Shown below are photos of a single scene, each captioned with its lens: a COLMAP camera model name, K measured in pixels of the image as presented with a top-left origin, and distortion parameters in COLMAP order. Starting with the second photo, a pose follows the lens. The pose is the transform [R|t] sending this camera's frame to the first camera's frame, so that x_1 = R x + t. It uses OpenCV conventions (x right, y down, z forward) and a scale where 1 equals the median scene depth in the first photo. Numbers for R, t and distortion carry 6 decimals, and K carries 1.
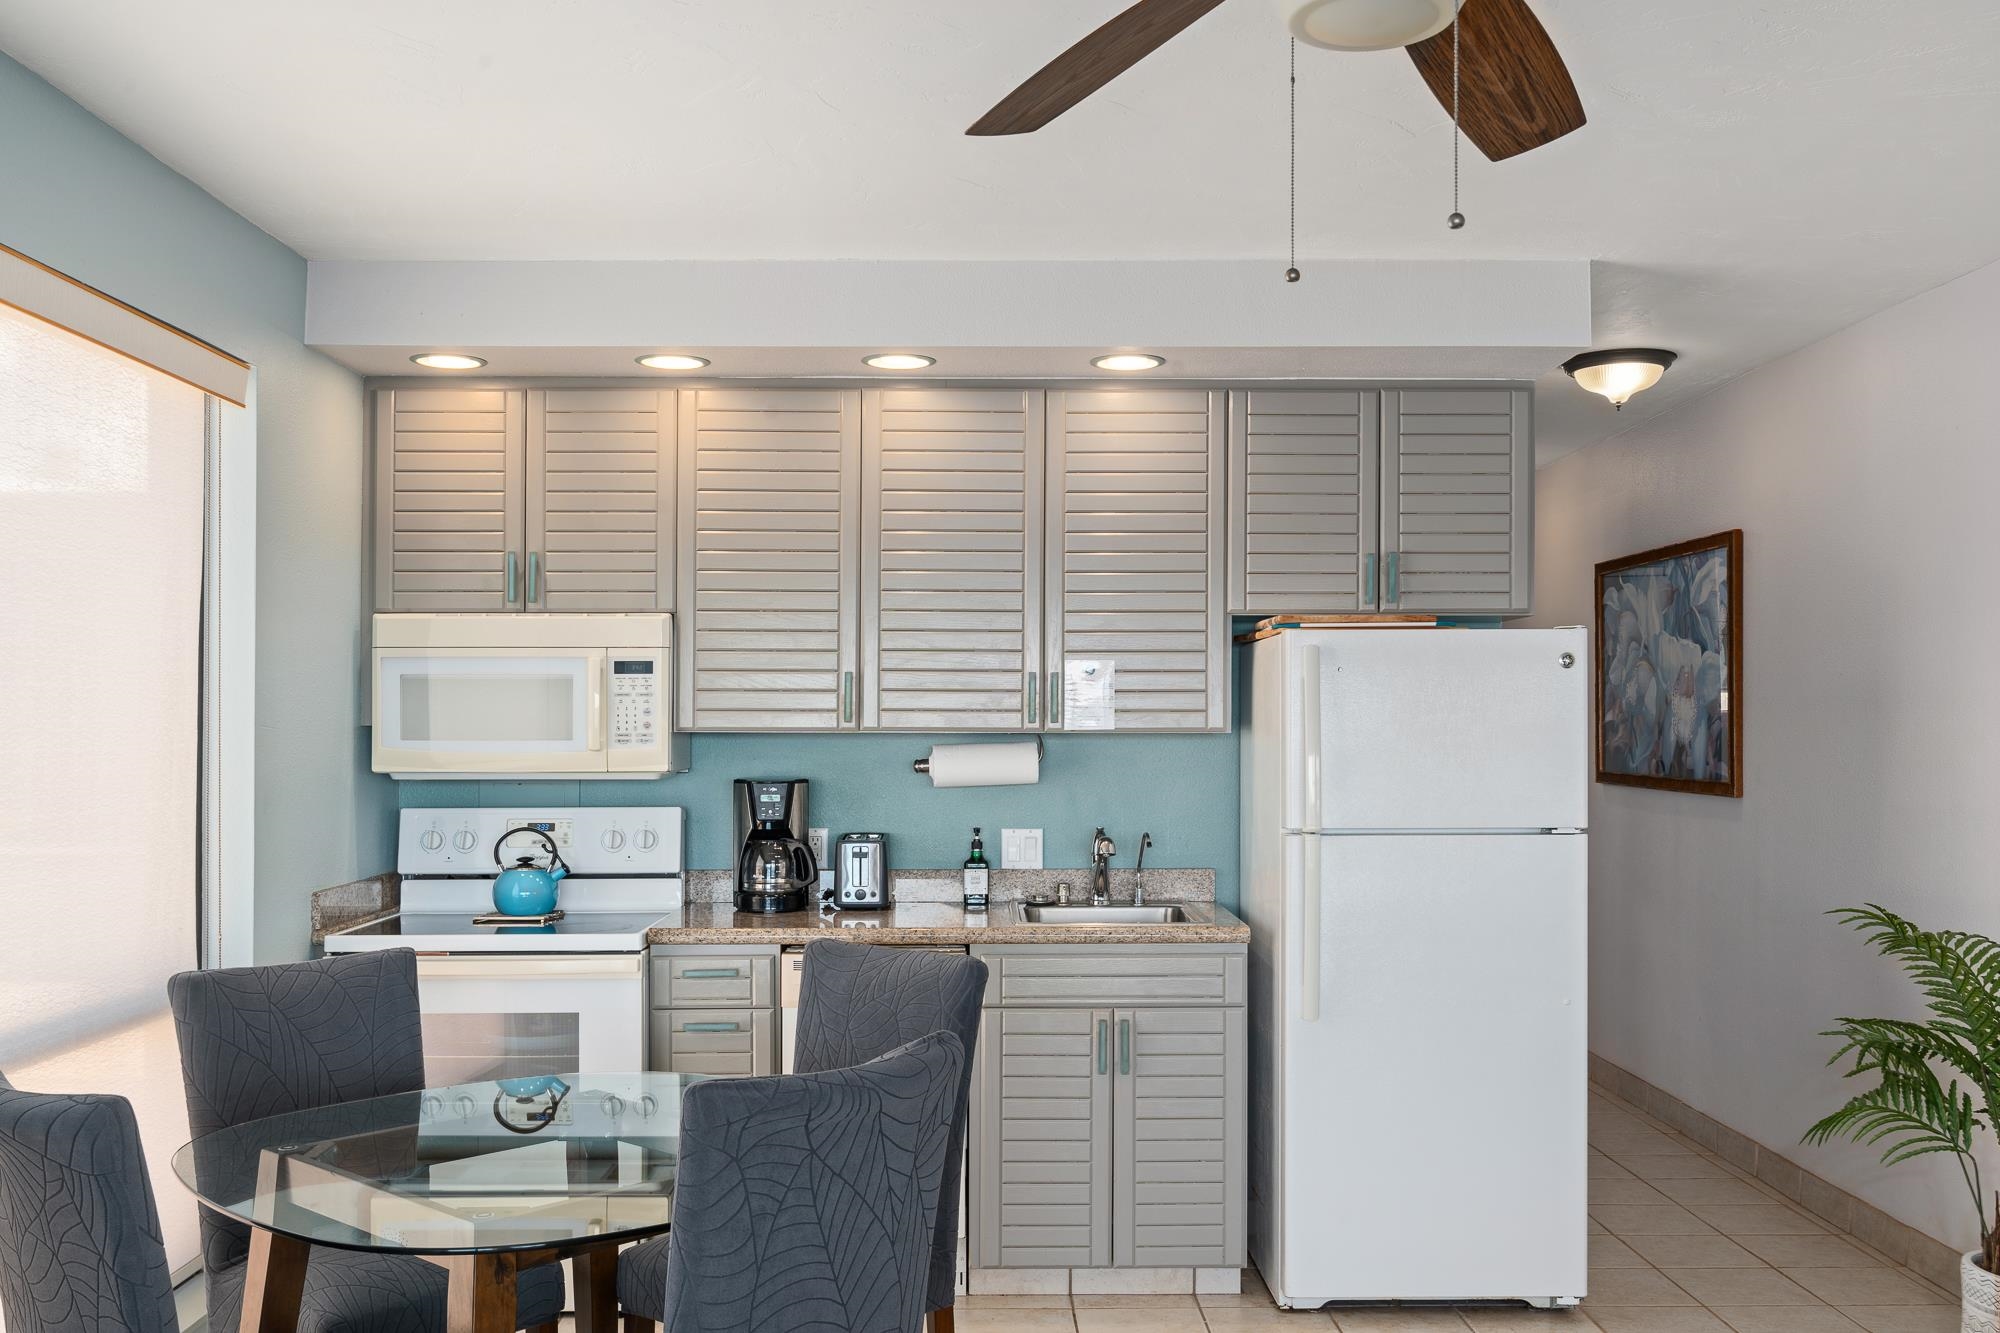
lens RADIAL K [[1851.2, 0, 1000.8], [0, 1851.2, 676.2], [0, 0, 1]] dist [0.013661, 0.000000]
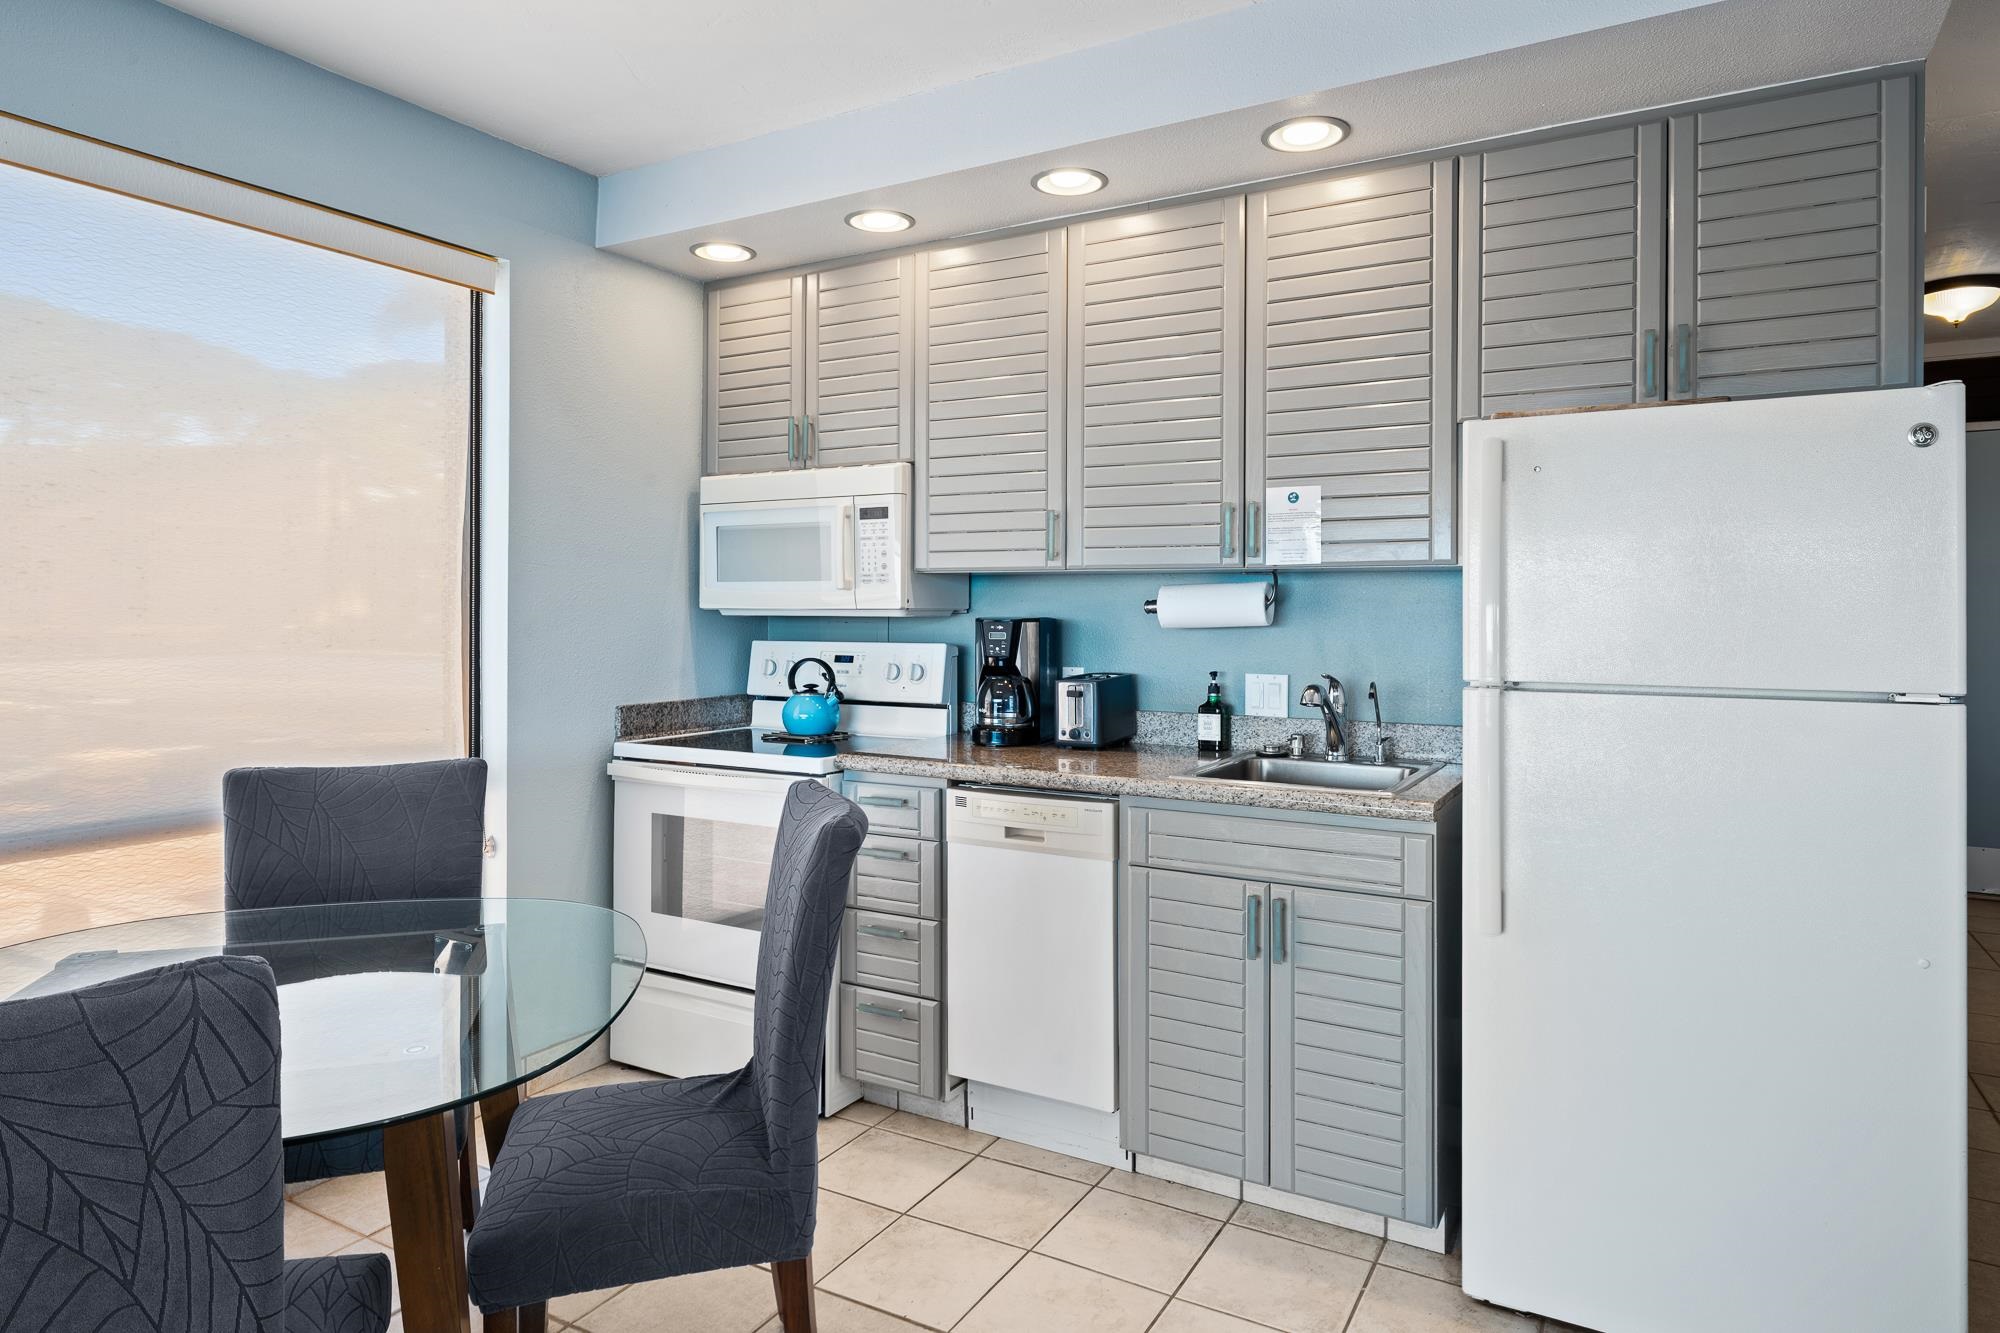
lens RADIAL K [[1195.0, 0, 991.4], [0, 1195.0, 582.0], [0, 0, 1]] dist [0.018870, -0.003605]
pose [[0.857036, -0.007873, -0.515196, 0.220965], [0.008805, 0.999961, -0.000633, 0.036403], [0.515181, -0.003994, 0.857072, 0.427299]]
